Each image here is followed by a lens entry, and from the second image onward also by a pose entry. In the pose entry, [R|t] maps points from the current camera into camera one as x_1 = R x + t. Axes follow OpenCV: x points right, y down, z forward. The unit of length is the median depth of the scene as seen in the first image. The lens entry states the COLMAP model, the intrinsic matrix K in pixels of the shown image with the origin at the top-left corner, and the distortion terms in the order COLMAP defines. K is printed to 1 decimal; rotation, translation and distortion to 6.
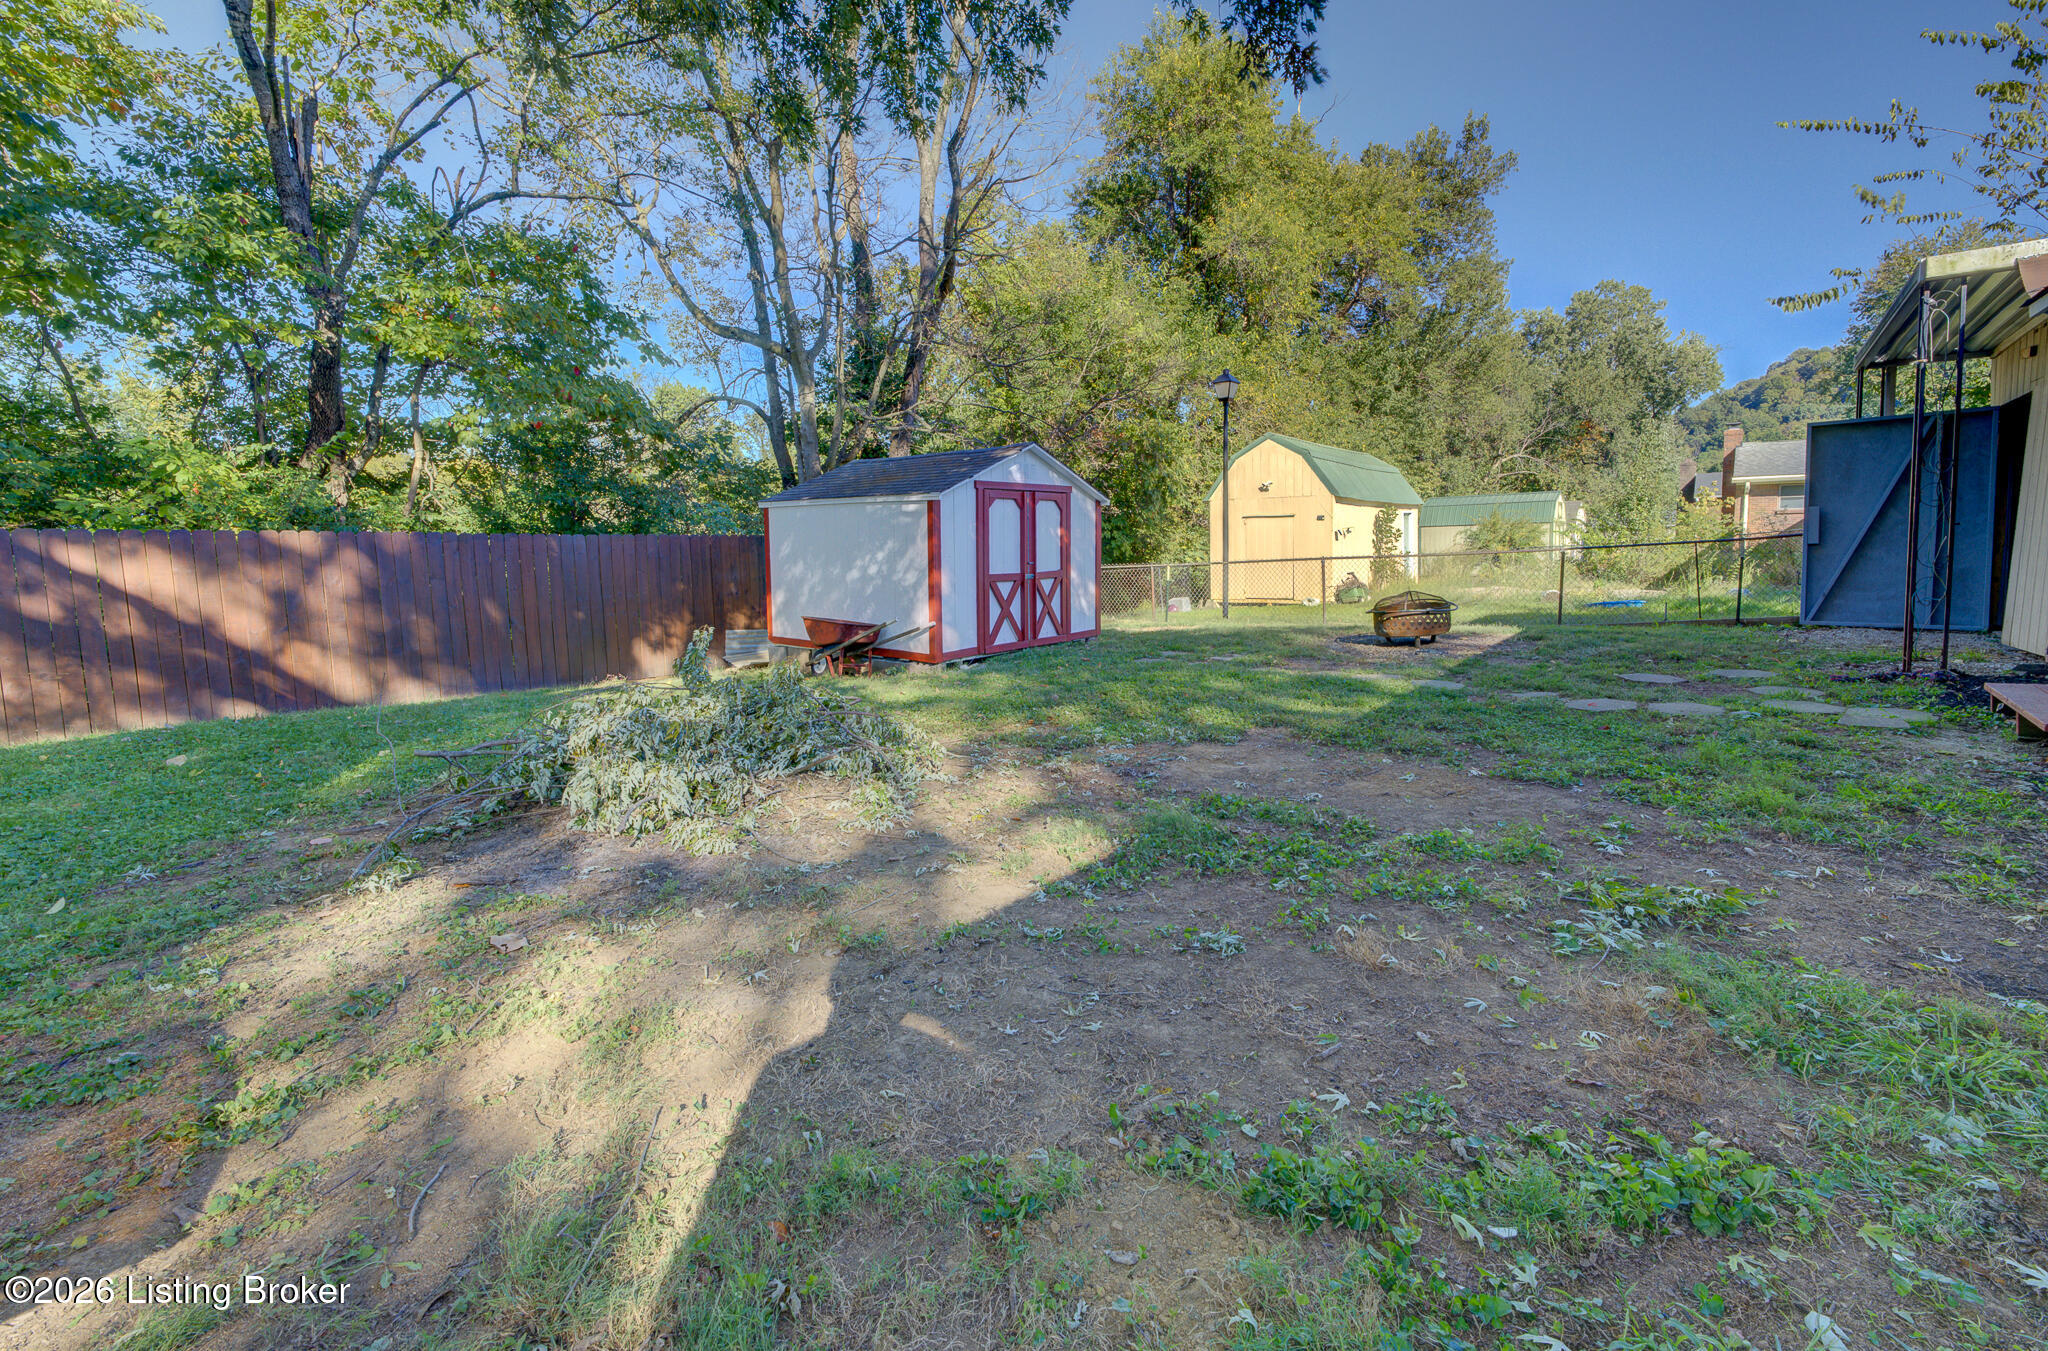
lens RADIAL K [[836.3, 0, 1024.0], [0, 836.3, 675.5], [0, 0, 1]] dist [-0.000068, 0.000032]
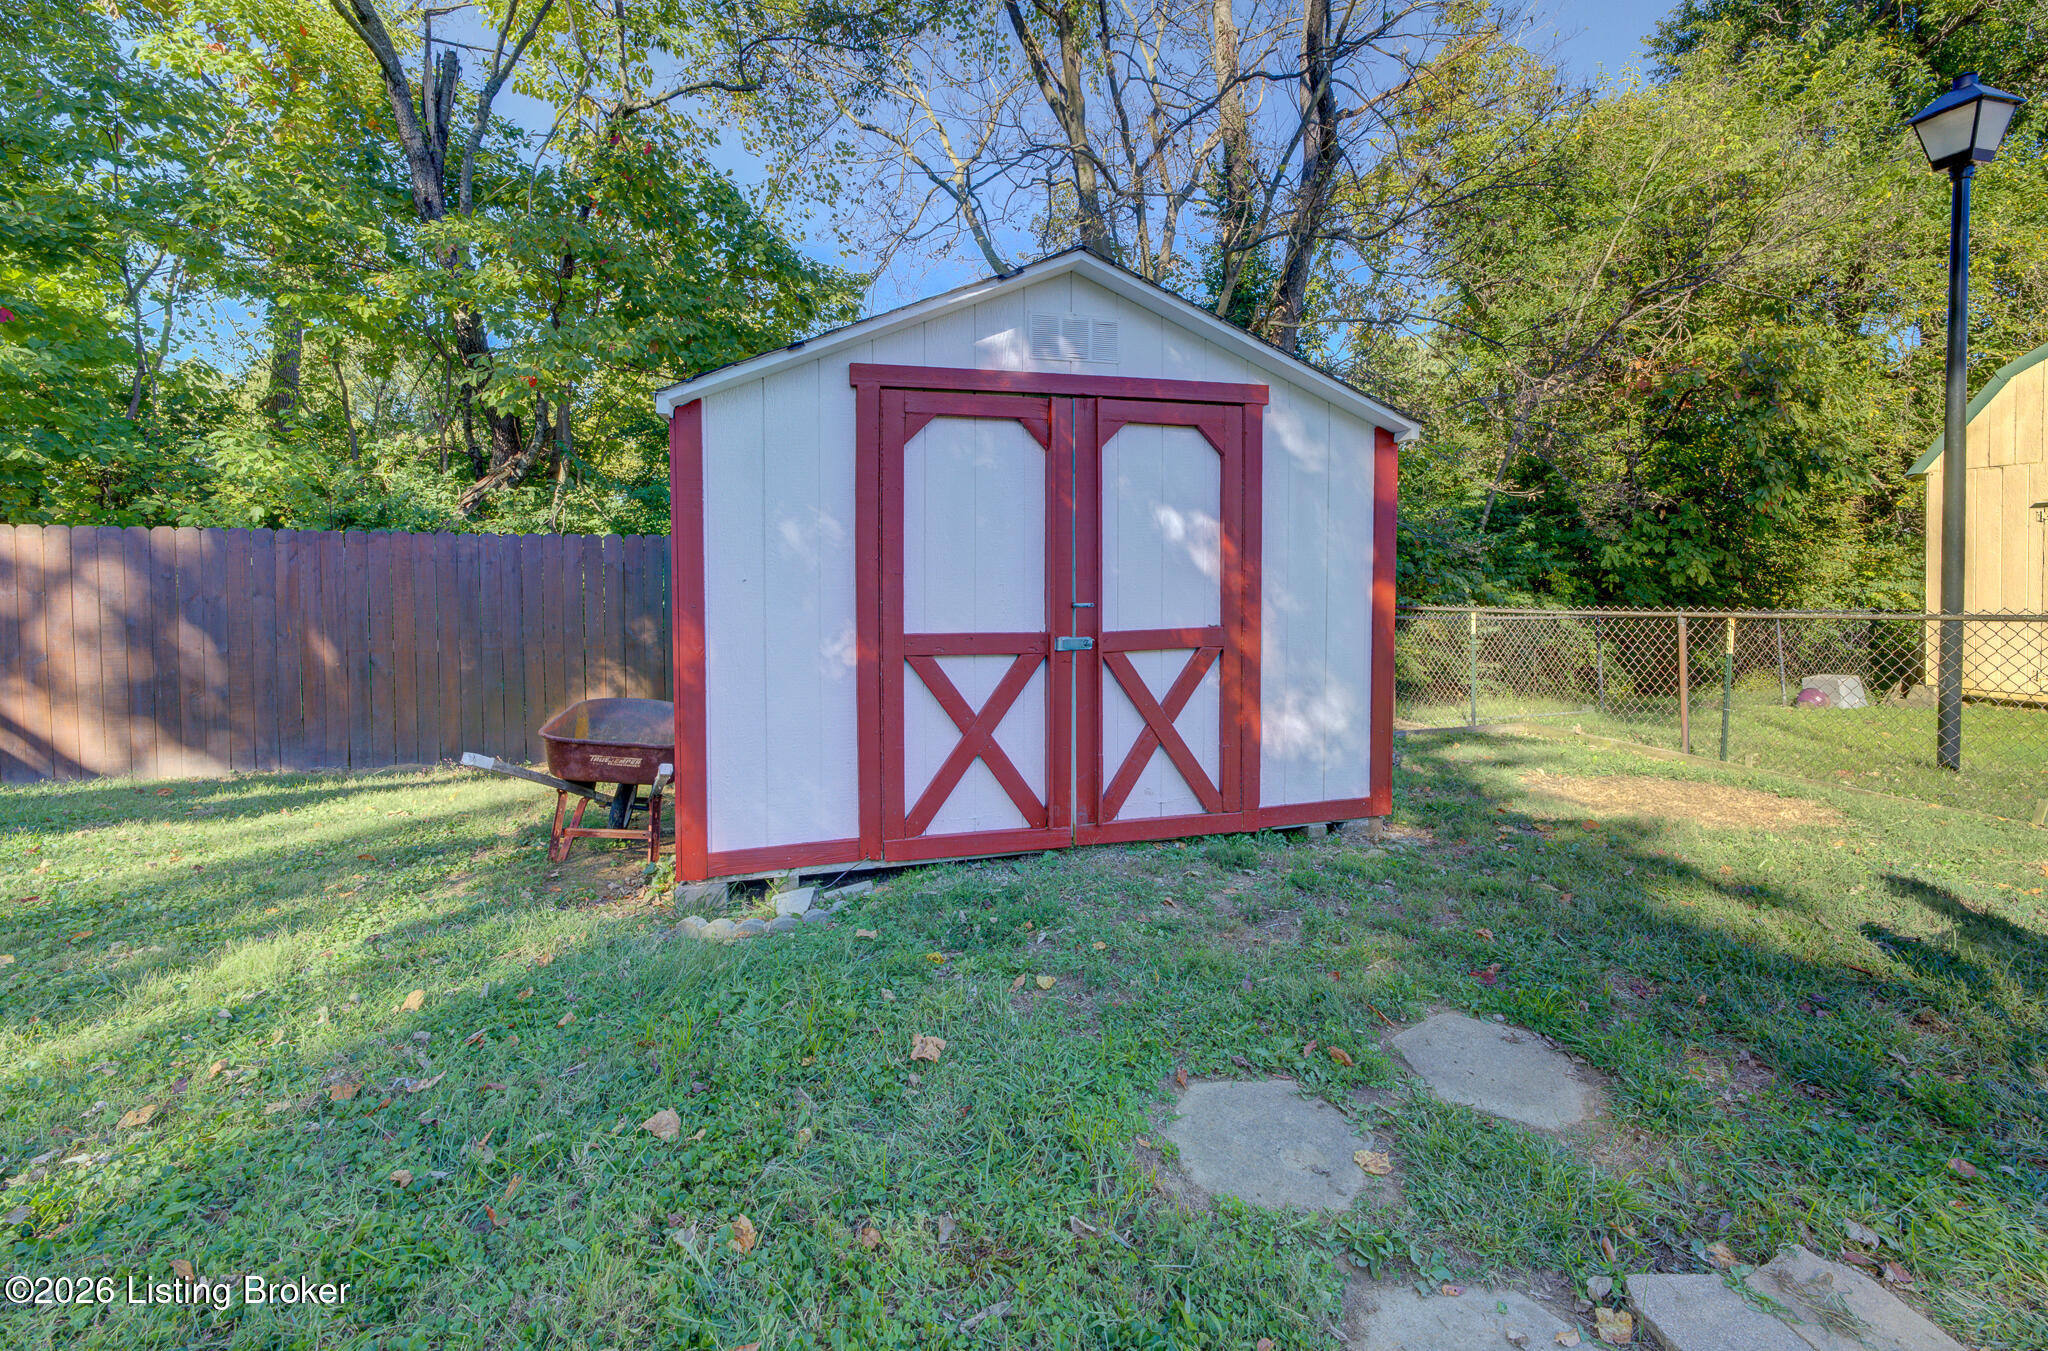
lens RADIAL K [[897.3, 0, 1033.5], [0, 897.3, 593.9], [0, 0, 1]] dist [-0.000885, -0.000052]
pose [[0.827674, 0.023340, -0.560723, 0.198640], [-0.093250, 0.990965, -0.096396, -0.100434], [0.553408, 0.132072, 0.822373, 0.683217]]
